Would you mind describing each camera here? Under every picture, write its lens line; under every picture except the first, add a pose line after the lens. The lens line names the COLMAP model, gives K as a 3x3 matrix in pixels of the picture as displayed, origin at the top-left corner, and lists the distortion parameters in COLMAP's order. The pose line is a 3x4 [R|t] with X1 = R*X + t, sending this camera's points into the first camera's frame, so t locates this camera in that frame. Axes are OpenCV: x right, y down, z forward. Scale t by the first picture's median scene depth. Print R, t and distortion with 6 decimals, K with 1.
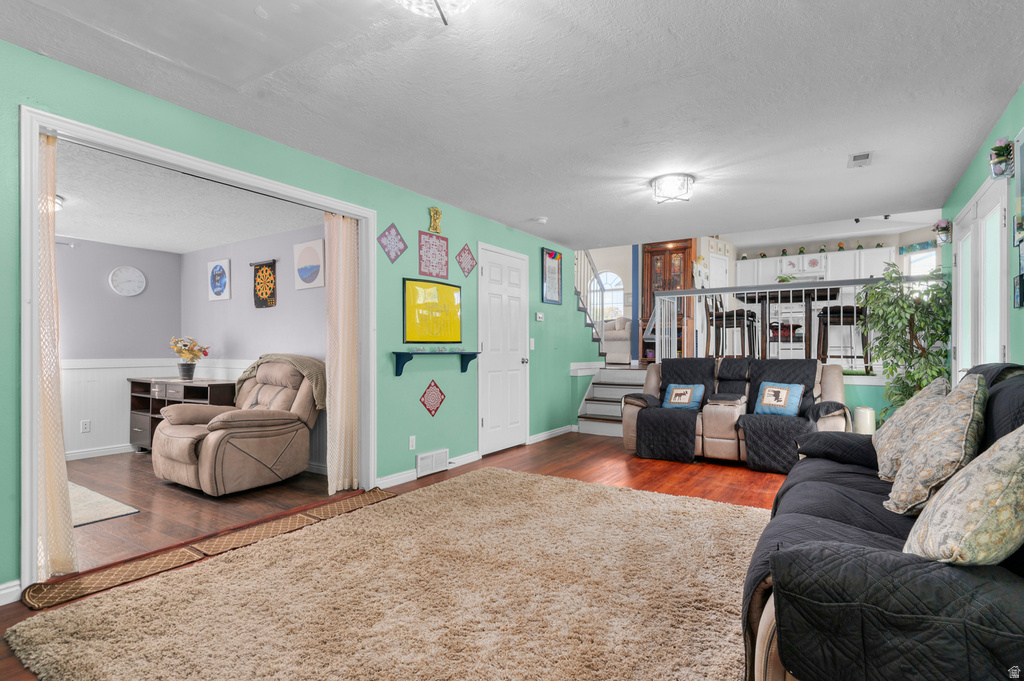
lens RADIAL K [[505.6, 0, 512.0], [0, 505.6, 340.5], [0, 0, 1]] dist [-0.000286, -0.000087]
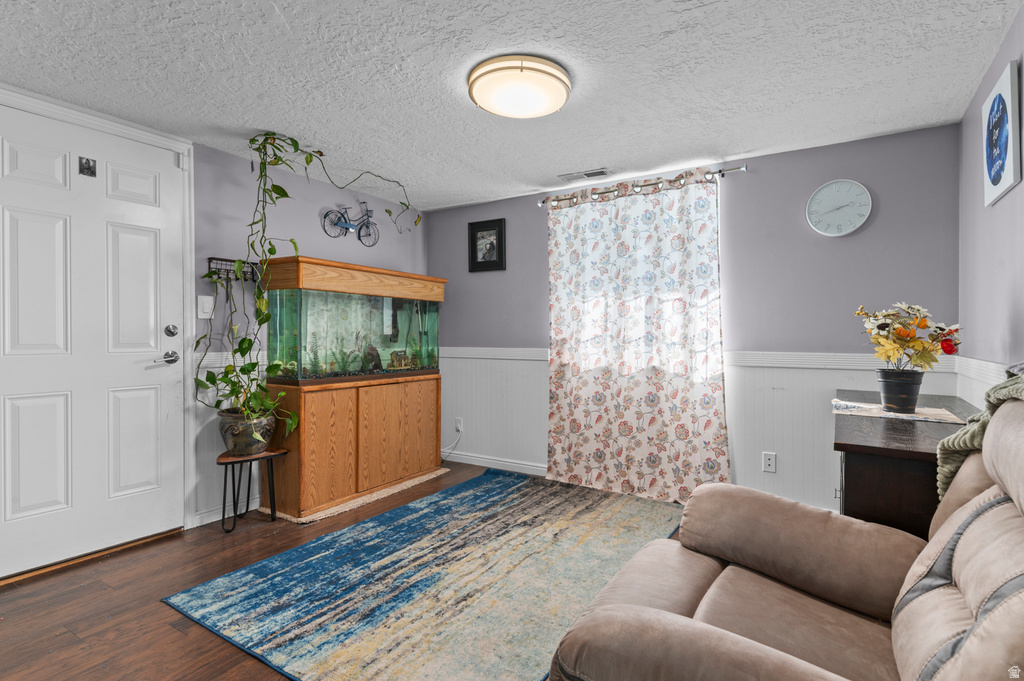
lens RADIAL K [[505.6, 0, 512.0], [0, 505.6, 340.5], [0, 0, 1]] dist [-0.000286, -0.000087]
pose [[0.025495, 0.006047, -0.999657, -0.246063], [0.011953, 0.999908, 0.006353, 0.015147], [0.999603, -0.012111, 0.025420, 0.678464]]
